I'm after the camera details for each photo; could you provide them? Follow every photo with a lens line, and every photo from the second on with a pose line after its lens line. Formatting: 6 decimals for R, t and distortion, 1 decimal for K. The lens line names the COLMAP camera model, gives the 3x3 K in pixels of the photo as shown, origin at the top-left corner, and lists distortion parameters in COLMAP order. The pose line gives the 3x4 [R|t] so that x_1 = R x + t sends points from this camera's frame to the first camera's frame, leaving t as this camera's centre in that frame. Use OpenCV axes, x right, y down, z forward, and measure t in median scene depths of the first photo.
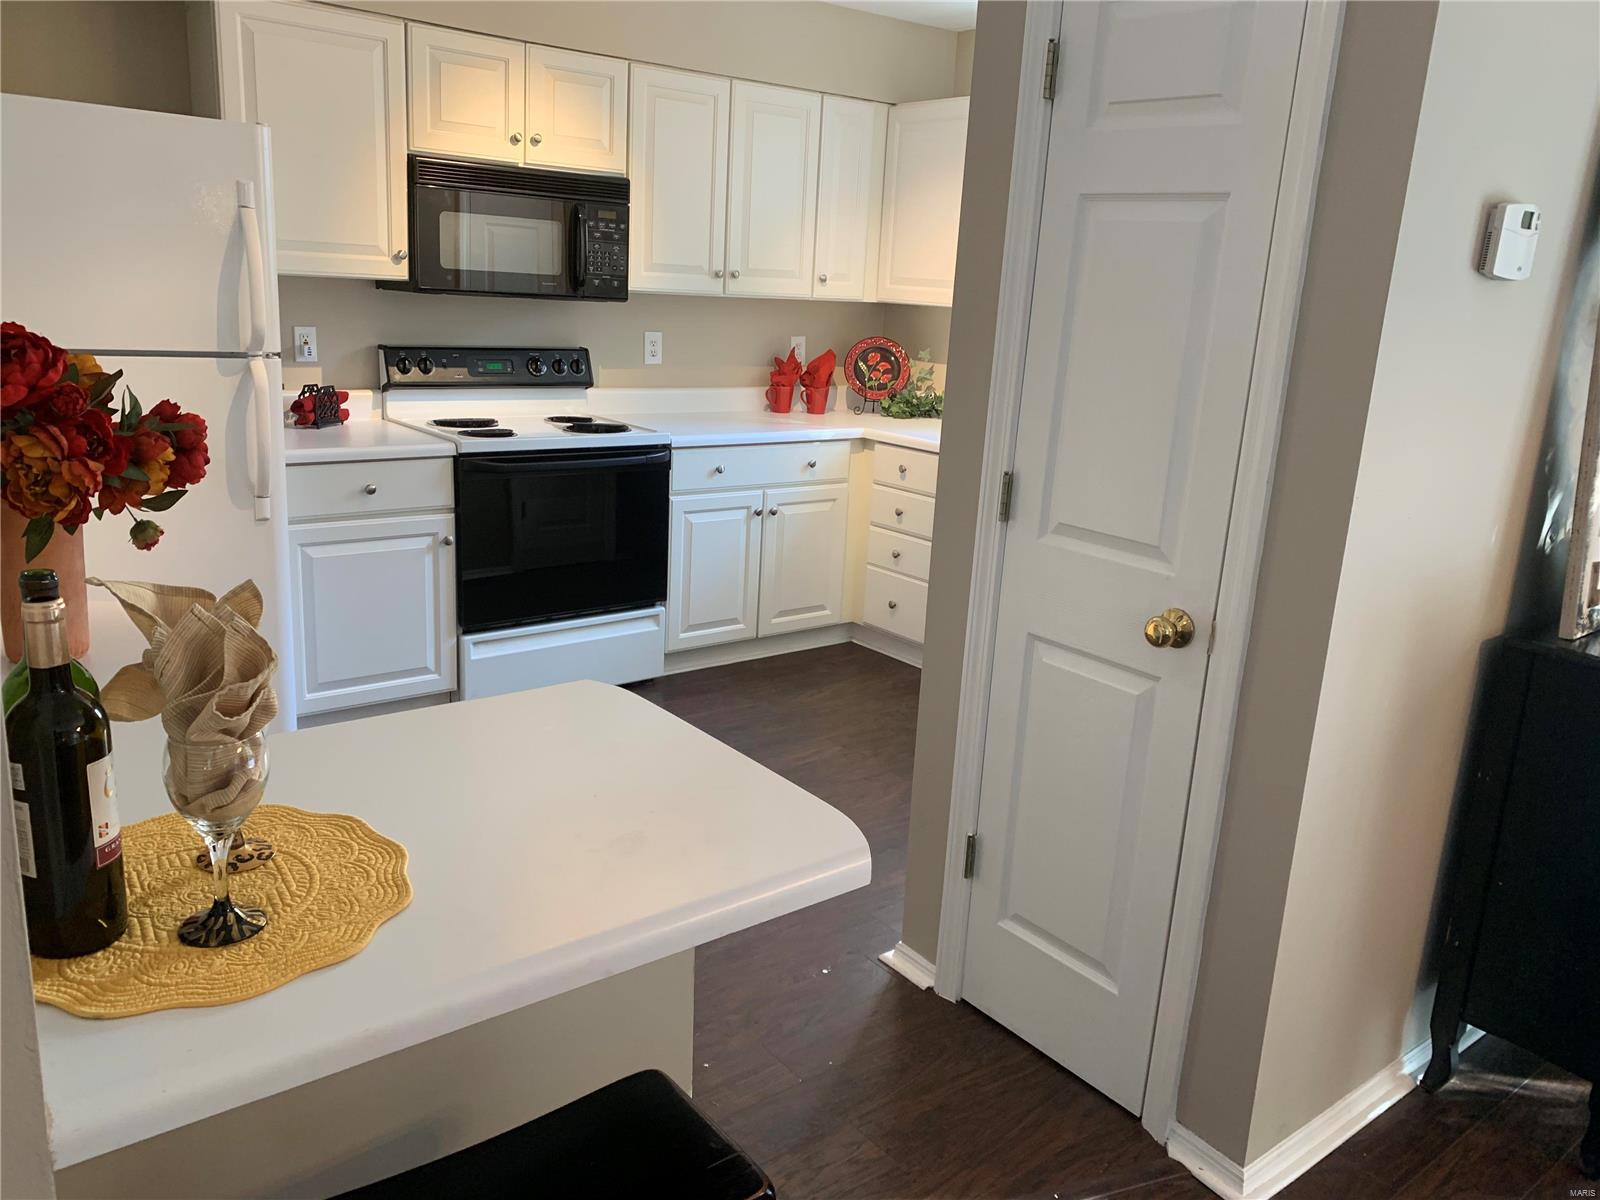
lens RADIAL K [[1222.4, 0, 824.9], [0, 1222.4, 611.8], [0, 0, 1]] dist [0.133633, -0.349988]
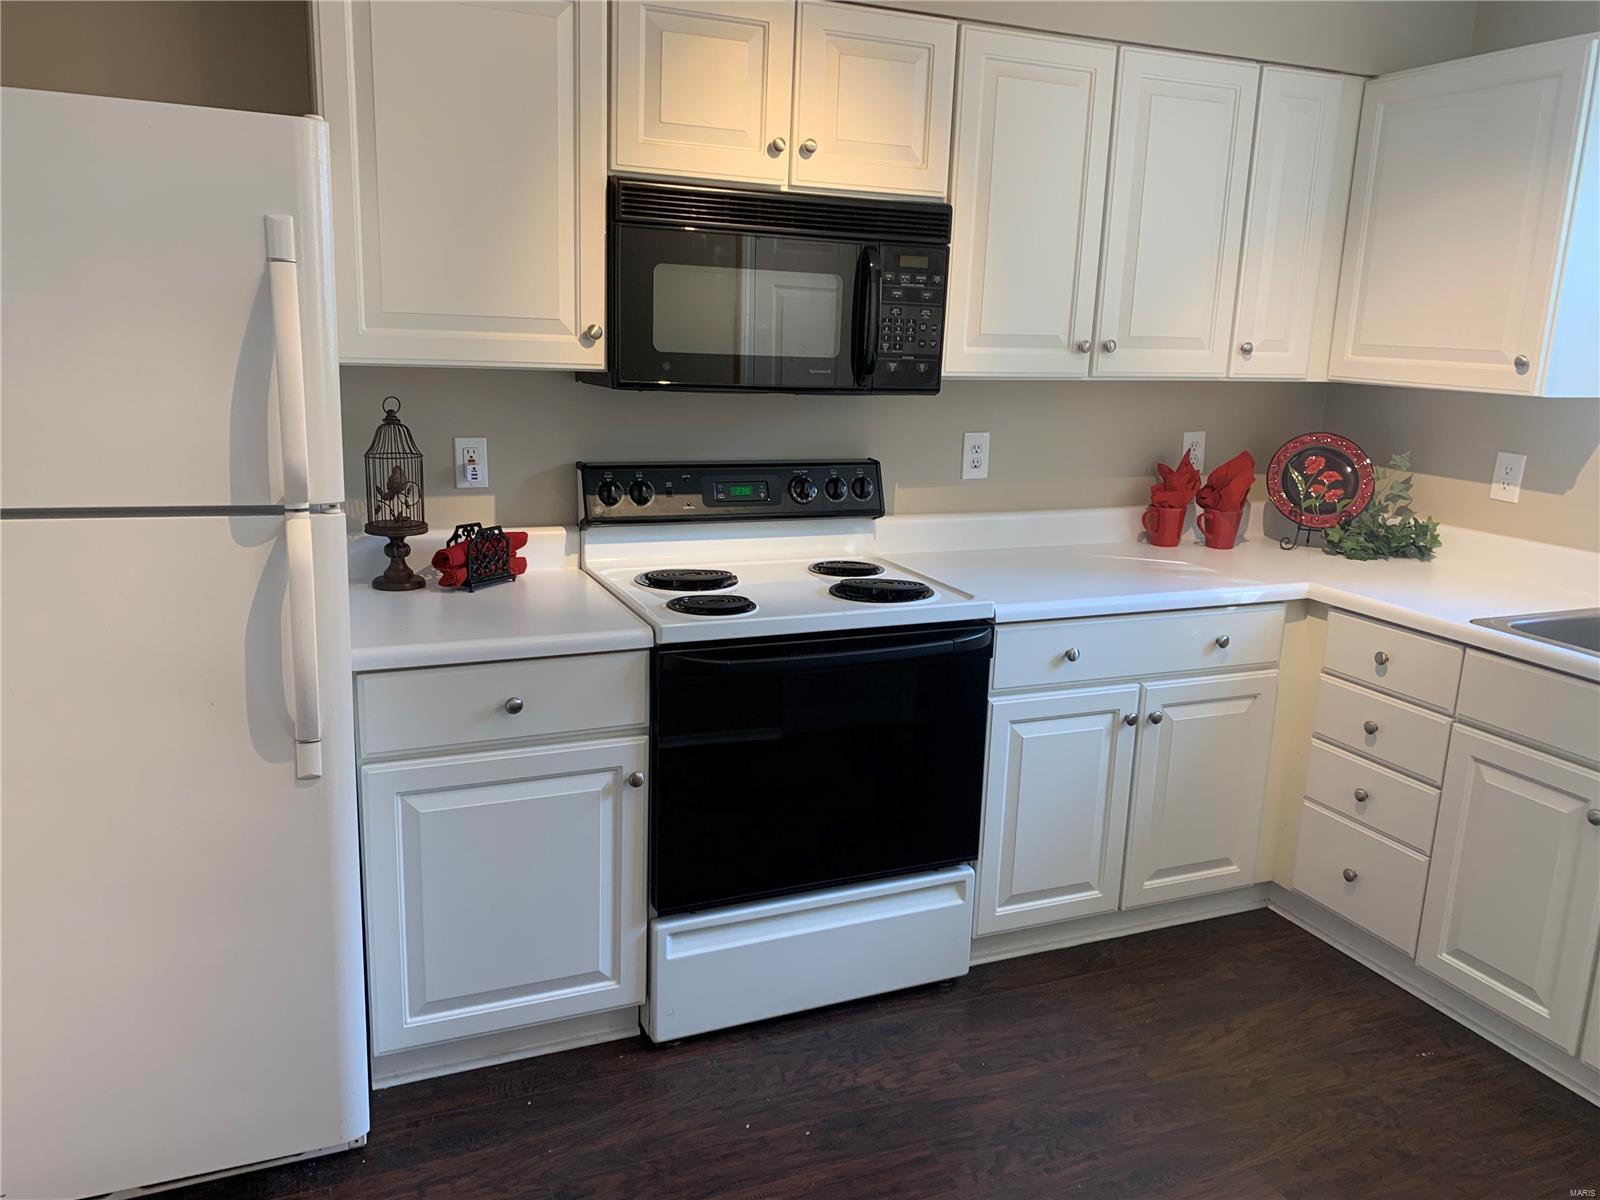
lens RADIAL K [[1222.4, 0, 824.9], [0, 1222.4, 611.8], [0, 0, 1]] dist [0.133633, -0.349988]
pose [[0.966009, 0.037127, -0.255828, -0.049465], [-0.048559, 0.998077, -0.038517, -0.111068], [0.253906, 0.049630, 0.965955, 0.372934]]
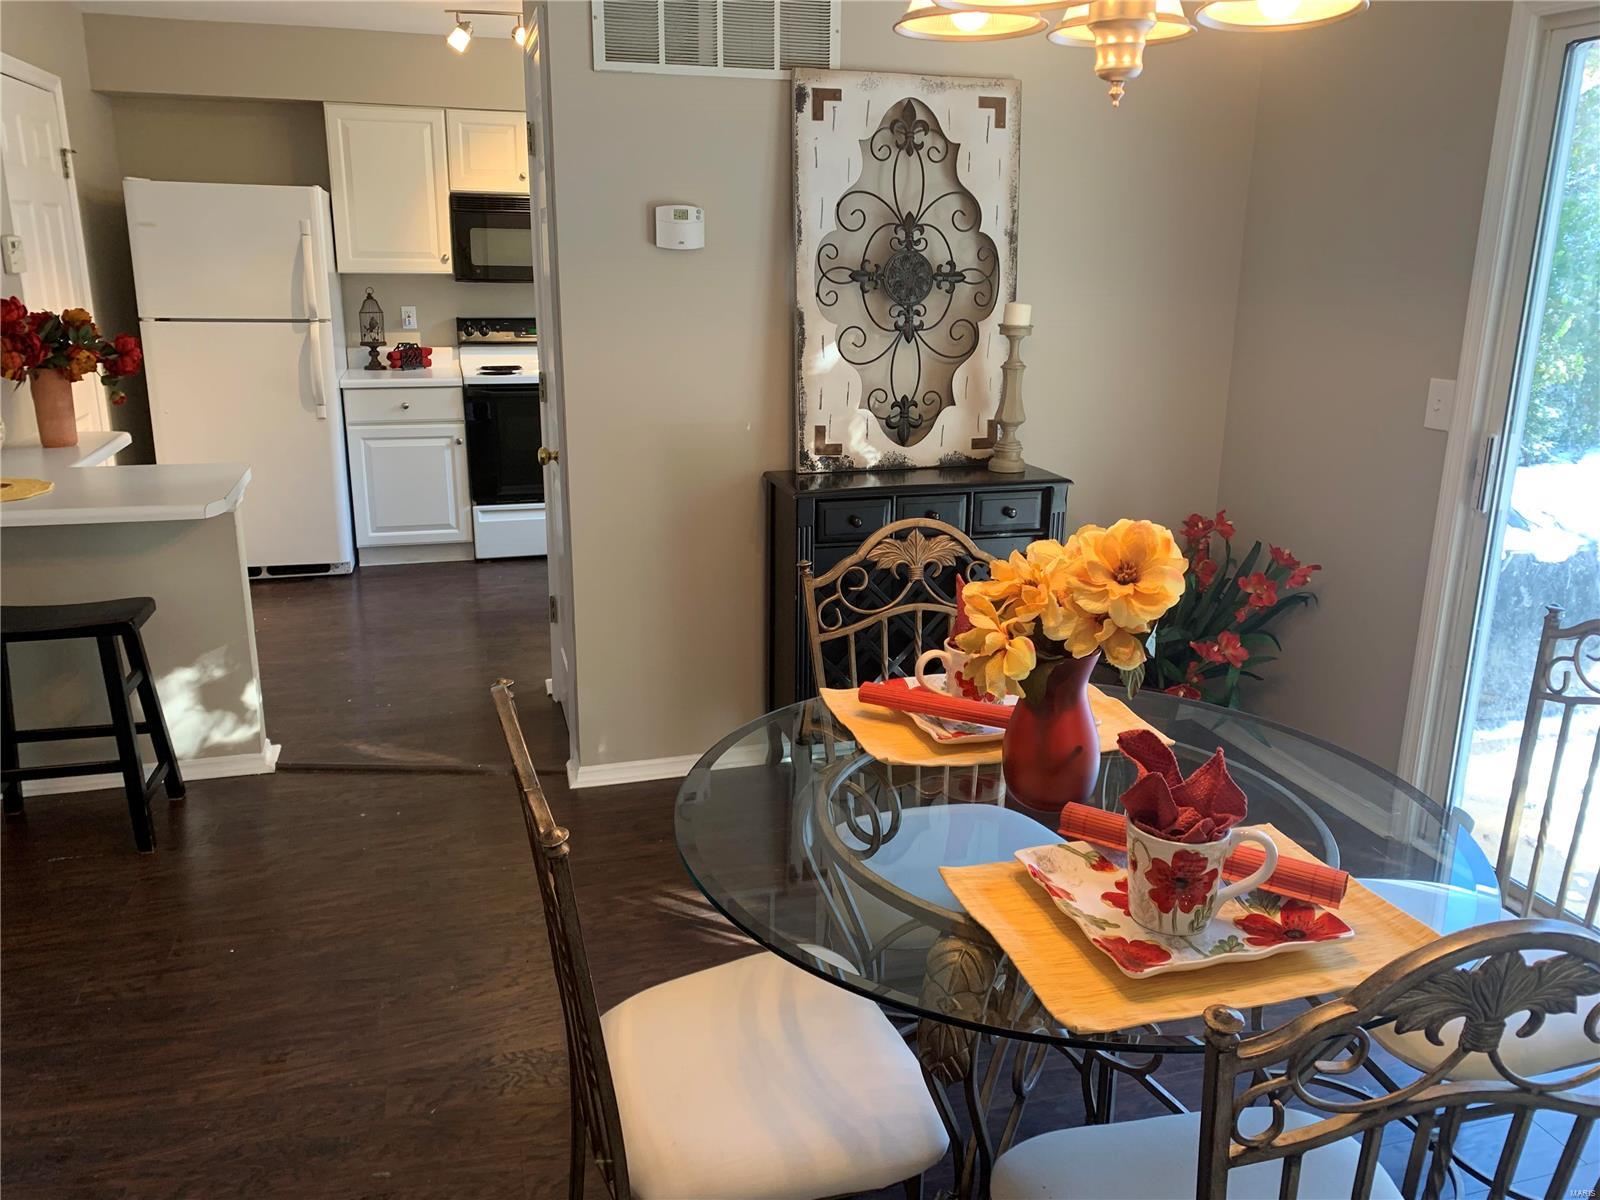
lens RADIAL K [[1235.8, 0, 805.4], [0, 1235.8, 583.4], [0, 0, 1]] dist [0.023924, -0.002436]
pose [[0.919199, 0.052857, -0.390230, 0.632861], [-0.058808, 0.998264, -0.003309, 0.089147], [0.389377, 0.025991, 0.920712, -0.223930]]
